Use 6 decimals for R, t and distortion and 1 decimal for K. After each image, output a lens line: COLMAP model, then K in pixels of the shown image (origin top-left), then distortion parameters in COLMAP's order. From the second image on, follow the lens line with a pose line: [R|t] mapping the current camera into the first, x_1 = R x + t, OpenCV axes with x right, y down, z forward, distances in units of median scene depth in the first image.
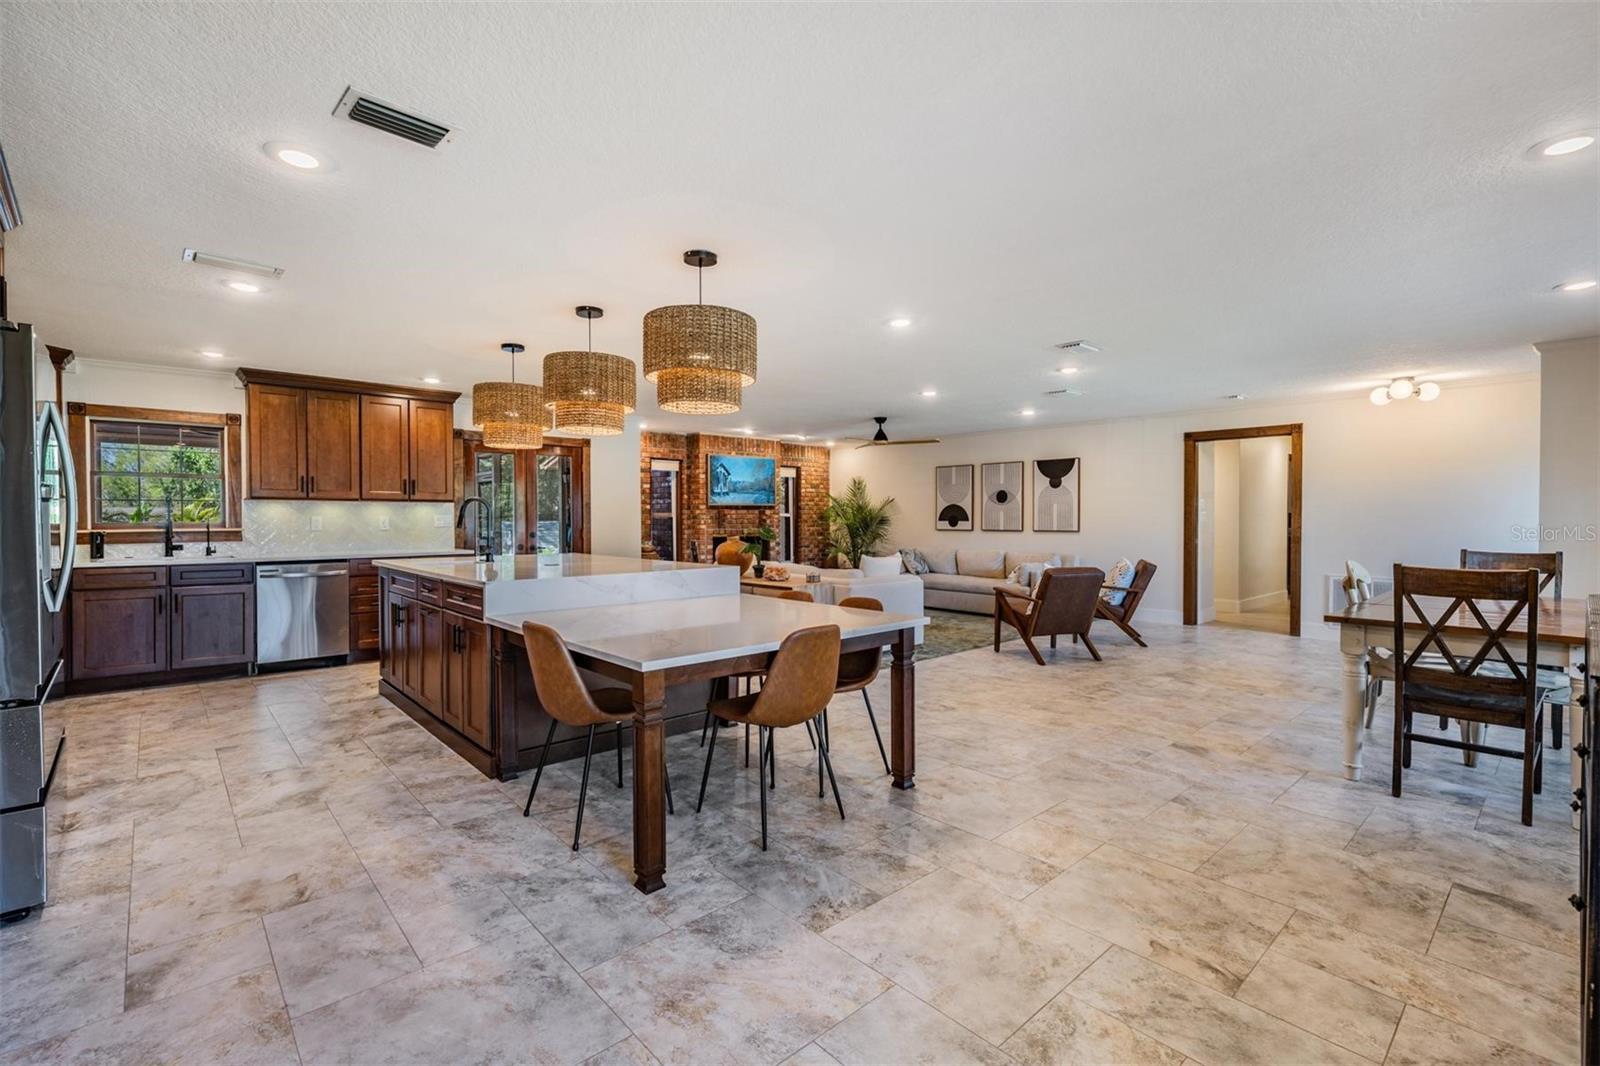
lens RADIAL K [[715.6, 0, 796.6], [0, 715.6, 527.6], [0, 0, 1]] dist [0.001116, -0.000749]
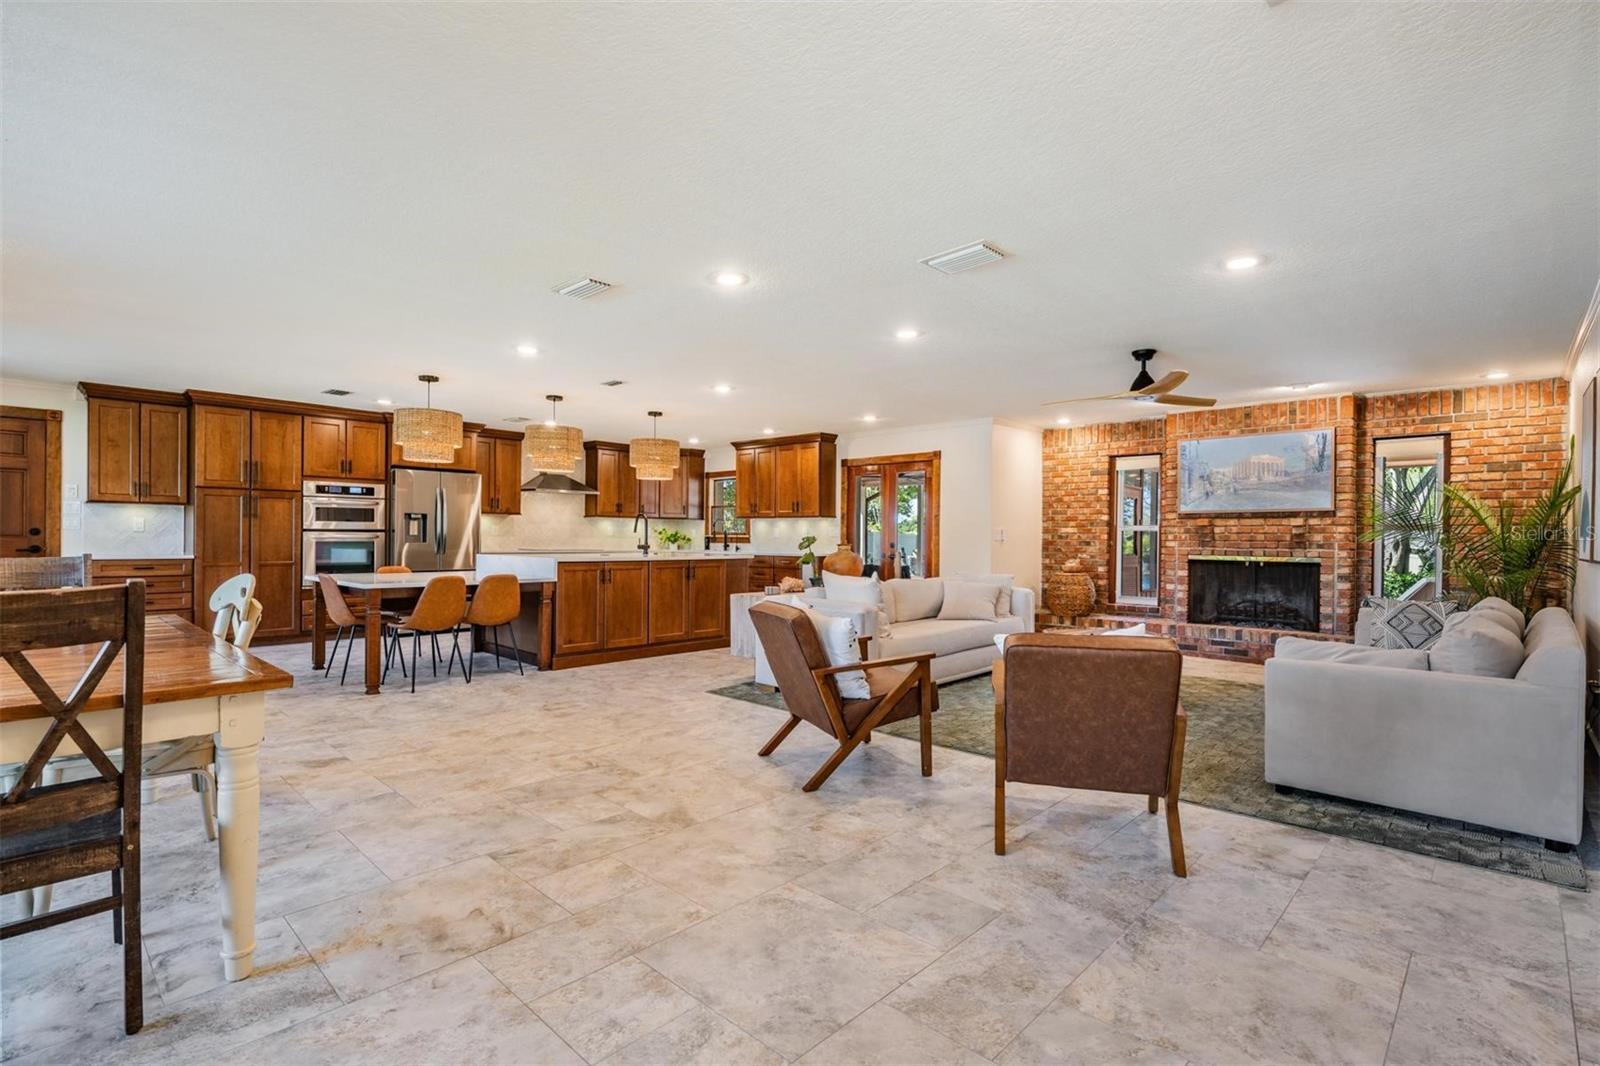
lens RADIAL K [[750.0, 0, 791.9], [0, 750.0, 541.9], [0, 0, 1]] dist [0.001514, -0.000264]
pose [[0.068595, 0.008229, -0.997611, 0.889150], [-0.024372, 0.999681, 0.006570, 0.001524], [0.997347, 0.023863, 0.068773, 0.872269]]
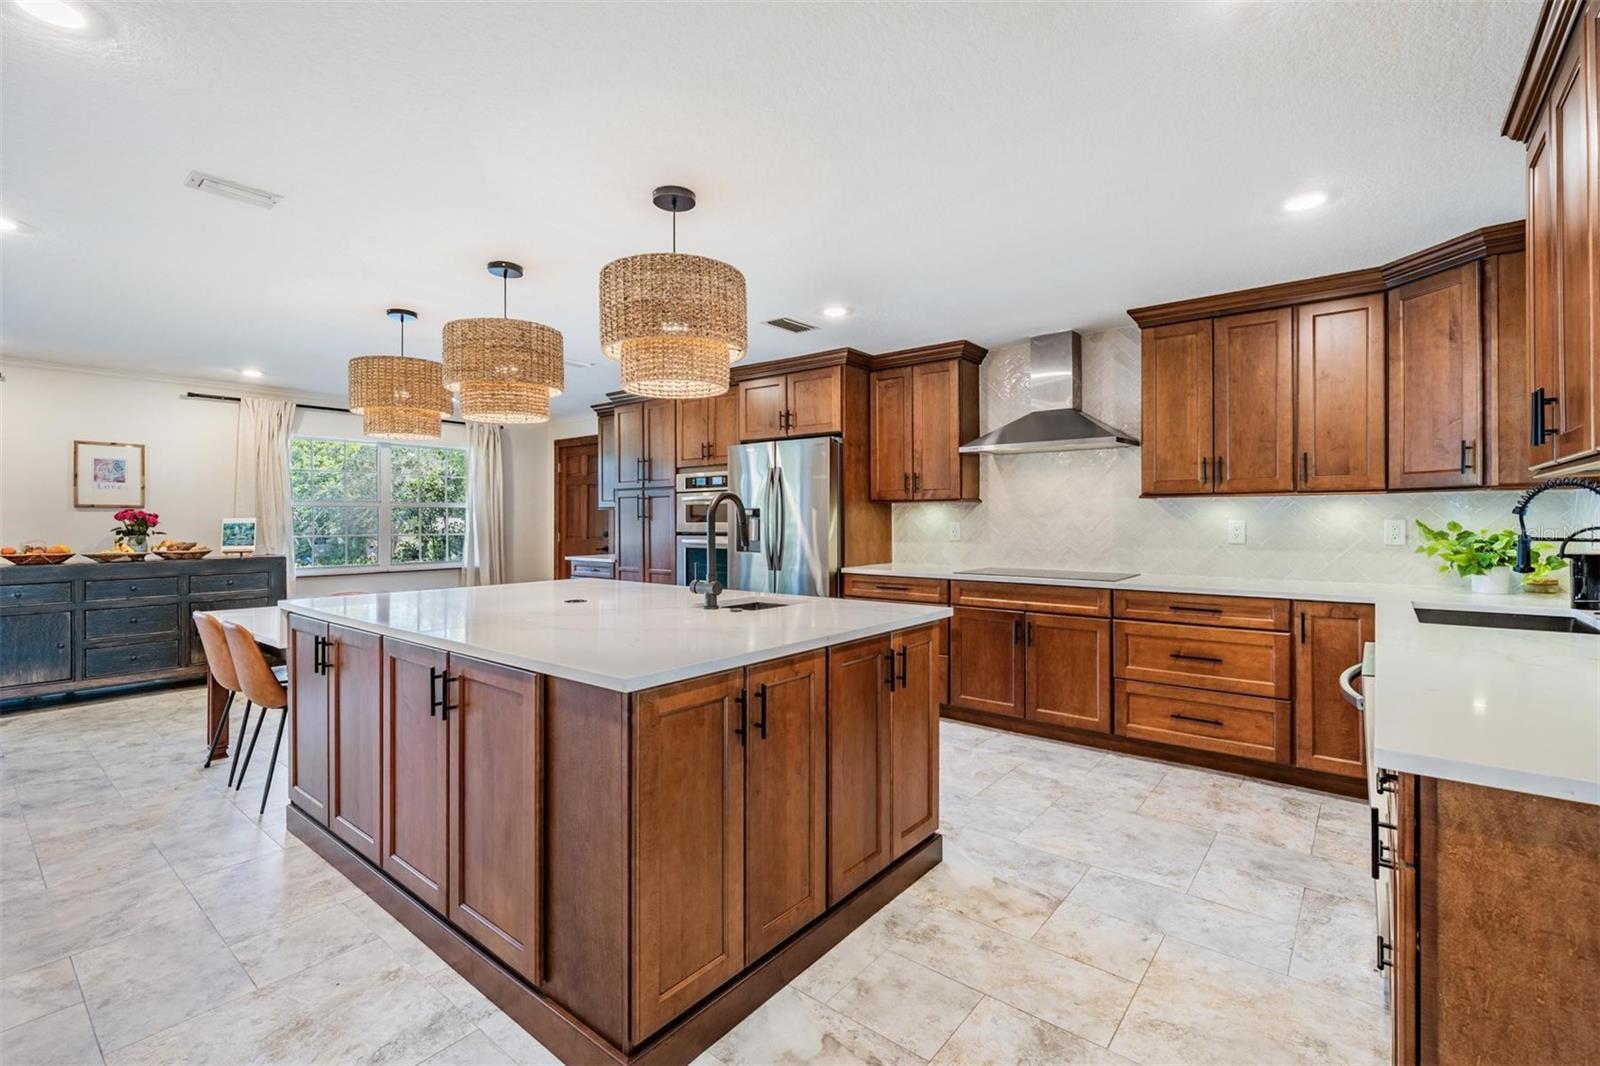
lens RADIAL K [[709.3, 0, 789.0], [0, 709.3, 517.6], [0, 0, 1]] dist [0.001238, -0.000158]
pose [[-0.989261, 0.003855, -0.146111, -0.296353], [0.002203, 0.999932, 0.011462, -0.020497], [0.146145, 0.011017, -0.989202, 1.117588]]
